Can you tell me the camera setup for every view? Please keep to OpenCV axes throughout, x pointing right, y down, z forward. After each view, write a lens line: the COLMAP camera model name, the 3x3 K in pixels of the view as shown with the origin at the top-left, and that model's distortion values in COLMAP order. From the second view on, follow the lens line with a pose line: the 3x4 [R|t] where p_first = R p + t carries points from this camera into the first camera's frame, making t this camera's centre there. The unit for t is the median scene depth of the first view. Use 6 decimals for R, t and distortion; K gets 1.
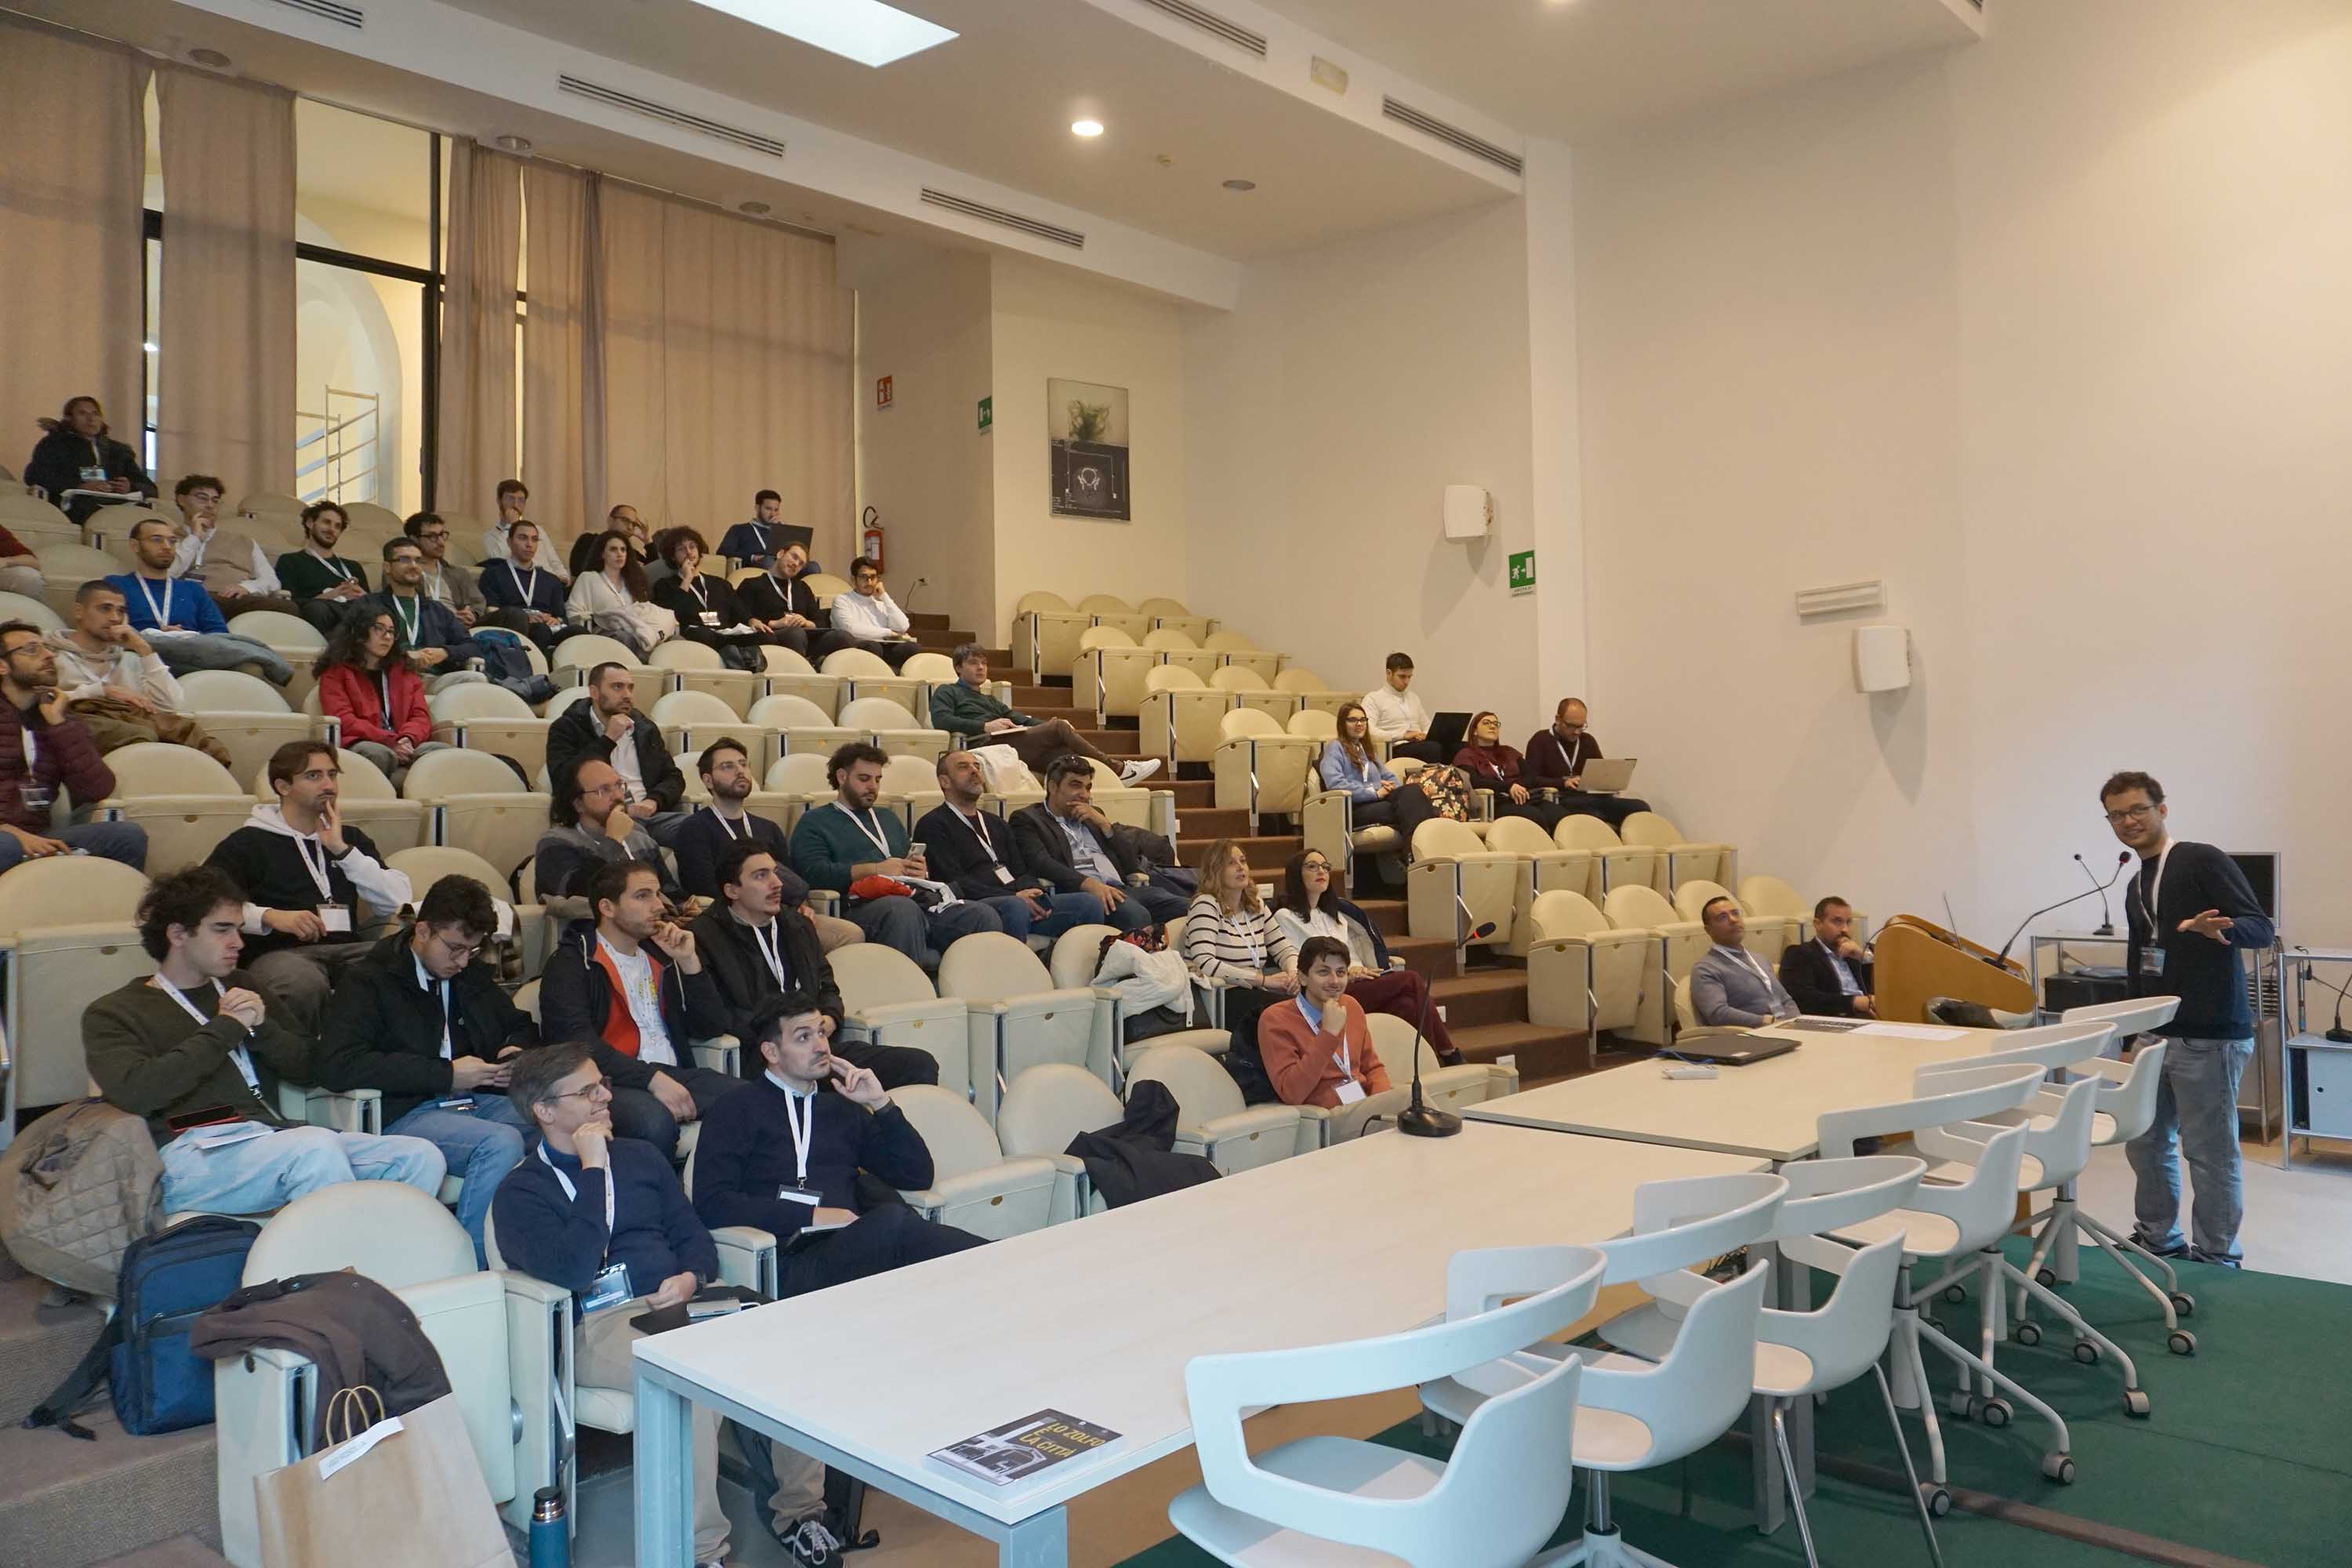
lens RADIAL K [[2013.3, 0, 1176.0], [0, 2013.3, 784.0], [0, 0, 1]] dist [0.000175, 0.012976]
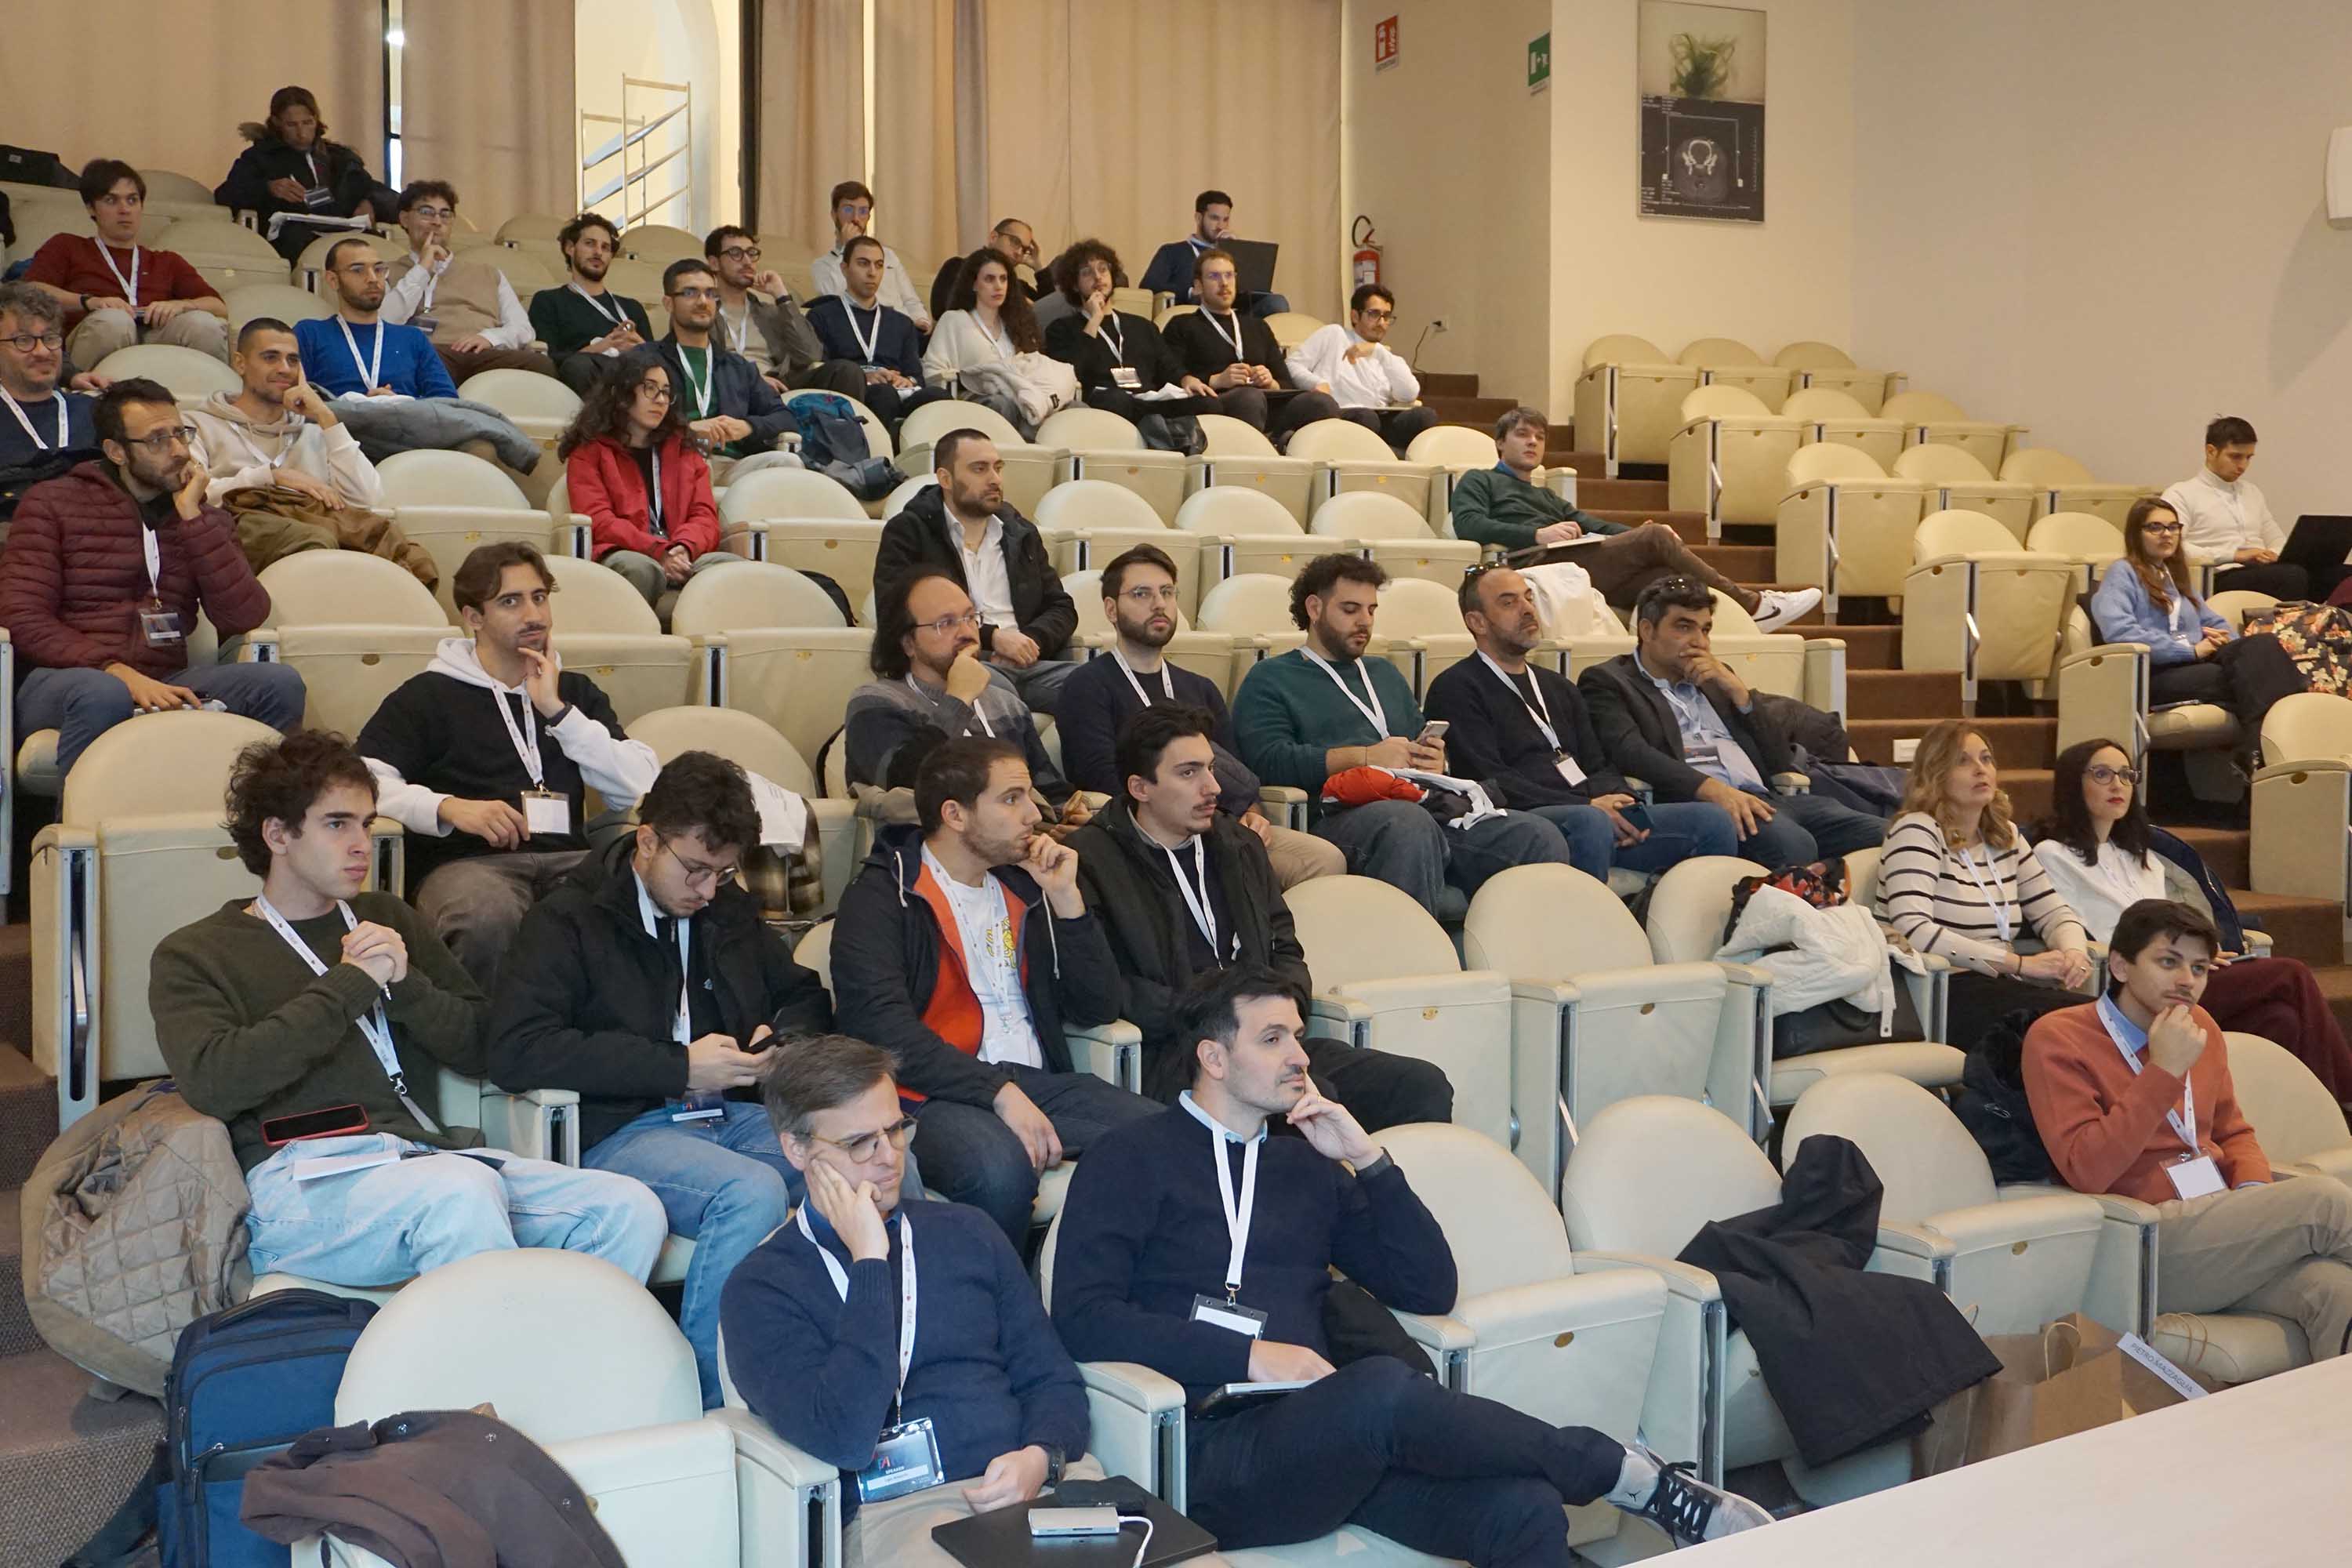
lens RADIAL K [[2069.9, 0, 1176.0], [0, 2069.9, 784.0], [0, 0, 1]] dist [-0.107427, 0.003397]
pose [[0.972820, 0.027508, -0.229923, -0.059012], [-0.013184, 0.997888, 0.063608, 0.011036], [0.231187, -0.058848, 0.971128, 0.366123]]
